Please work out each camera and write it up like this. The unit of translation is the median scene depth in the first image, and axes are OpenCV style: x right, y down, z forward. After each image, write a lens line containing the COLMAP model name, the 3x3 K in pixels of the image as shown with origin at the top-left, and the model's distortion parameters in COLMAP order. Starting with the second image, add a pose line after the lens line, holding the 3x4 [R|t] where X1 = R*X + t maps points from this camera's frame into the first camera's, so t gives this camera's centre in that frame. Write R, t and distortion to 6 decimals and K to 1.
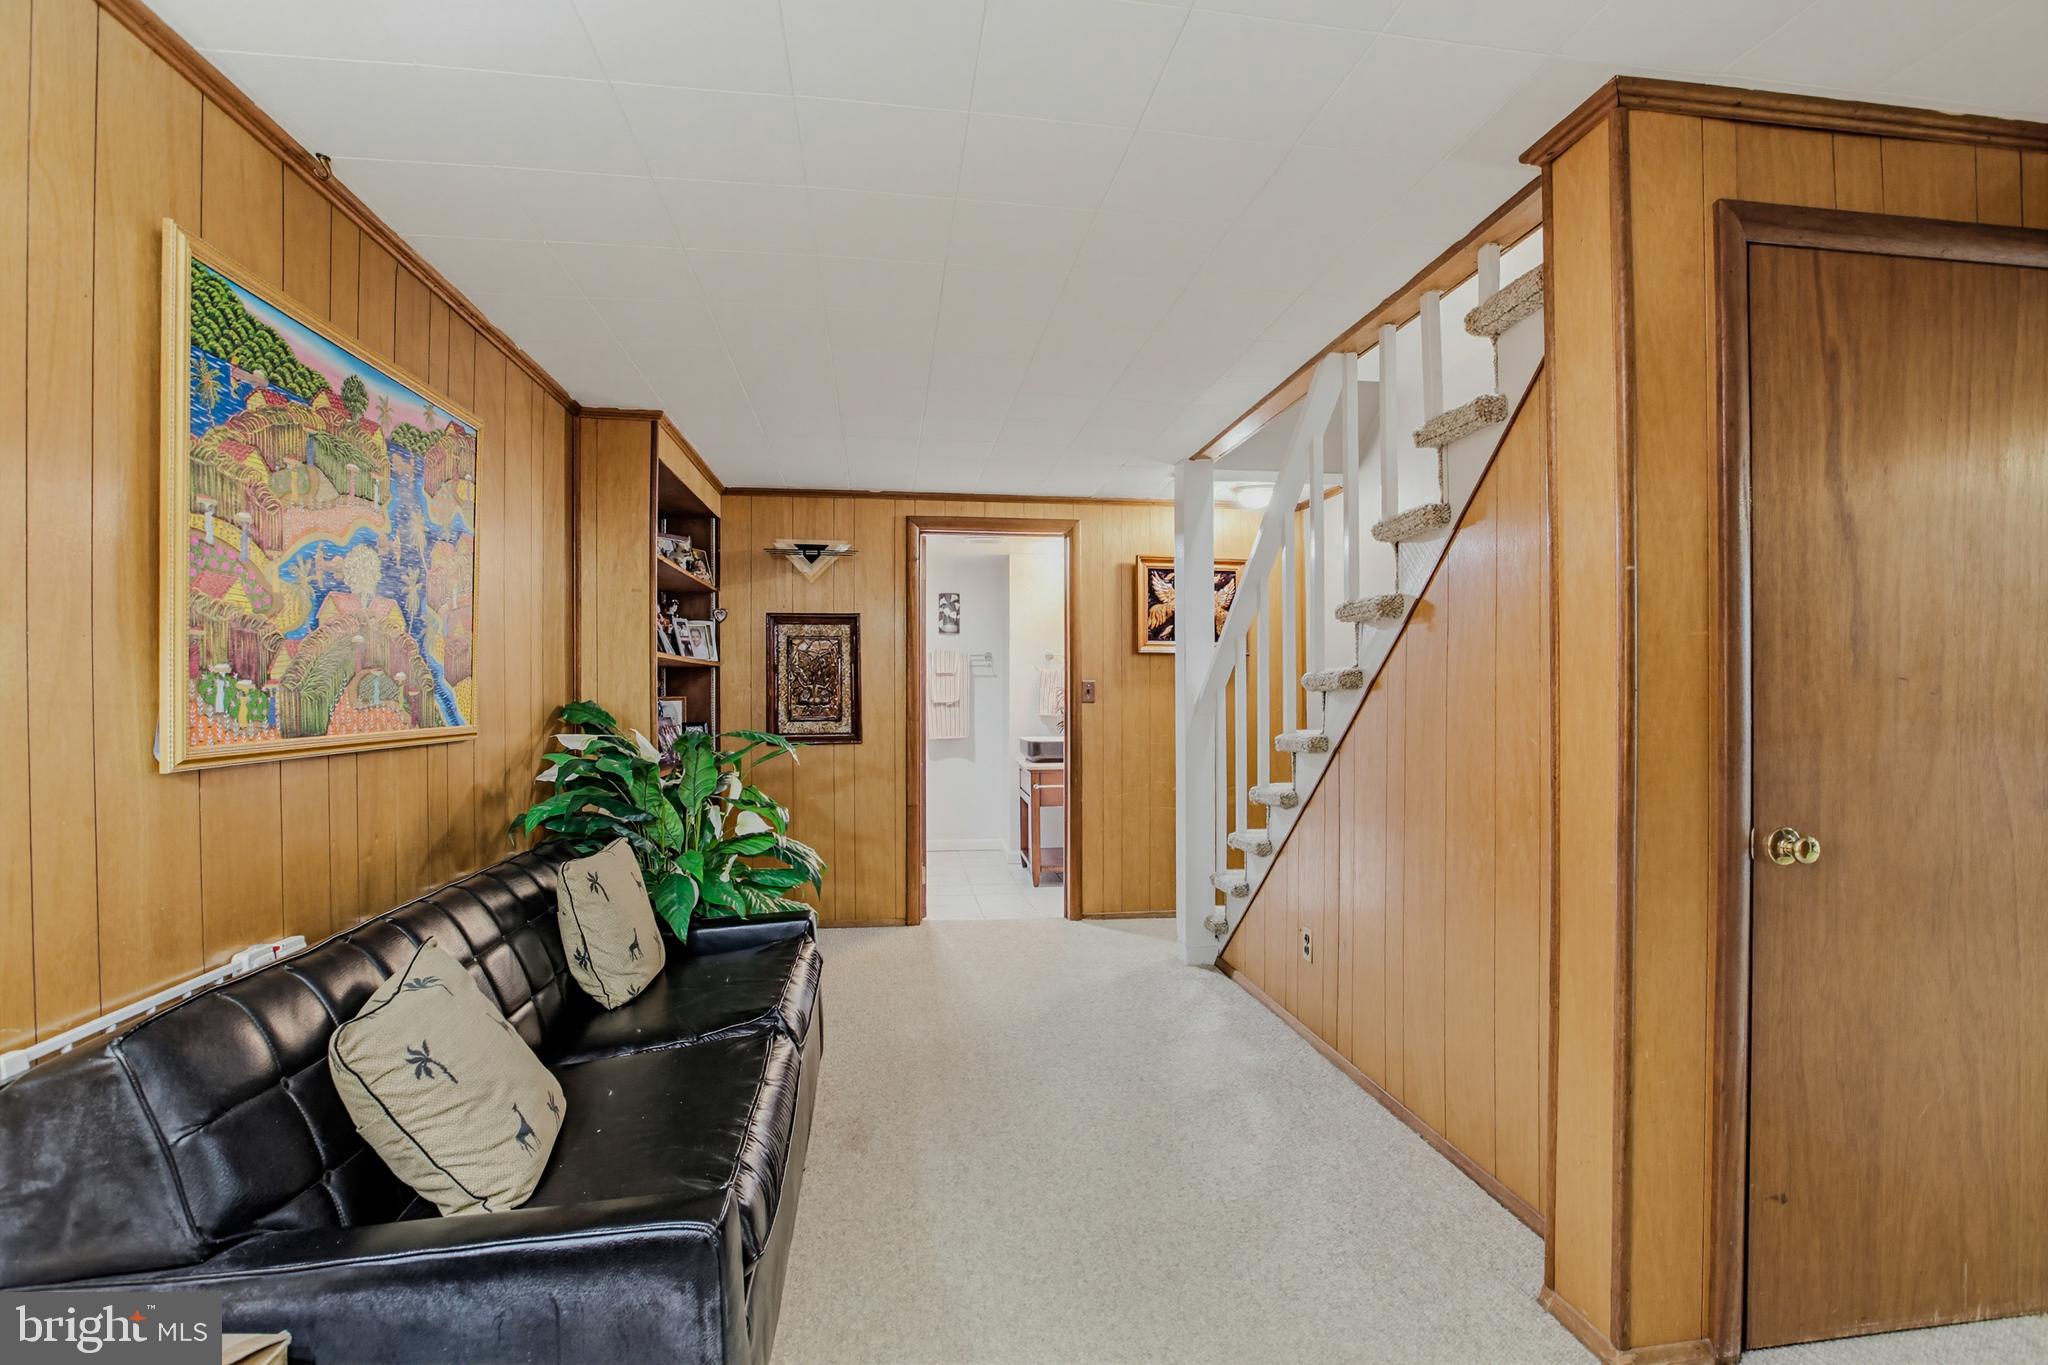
lens RADIAL K [[957.9, 0, 1020.2], [0, 957.9, 695.5], [0, 0, 1]] dist [-0.052370, 0.019808]
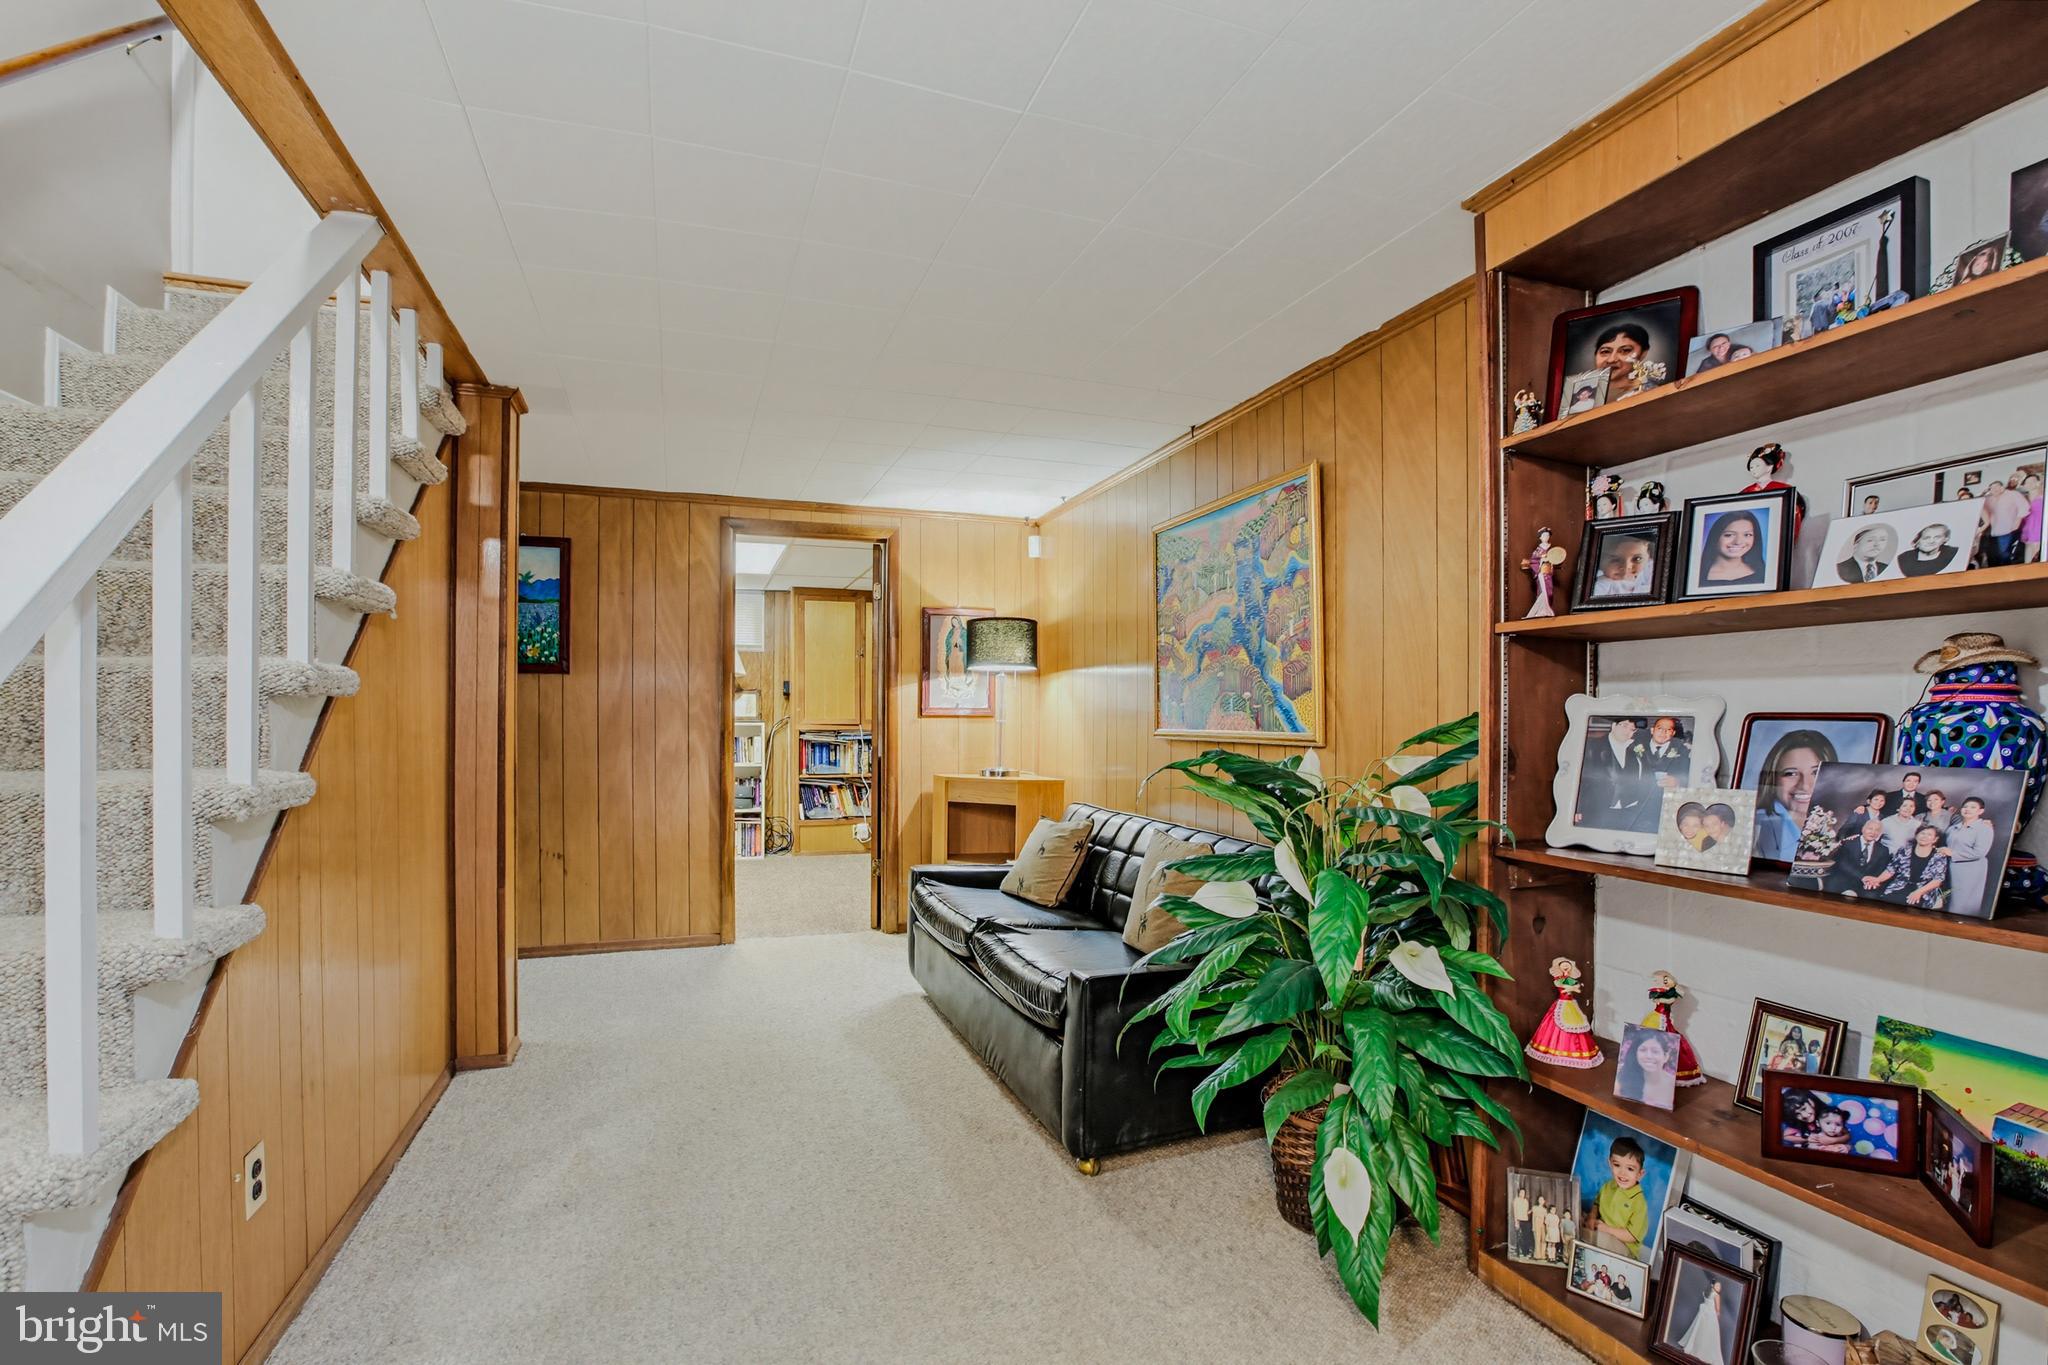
lens RADIAL K [[957.9, 0, 1020.2], [0, 957.9, 695.5], [0, 0, 1]] dist [-0.052370, 0.019808]
pose [[-0.982846, 0.001453, -0.184421, -0.029053], [0.004664, 0.999845, -0.016975, 0.004298], [0.184368, -0.017544, -0.982701, 2.241224]]
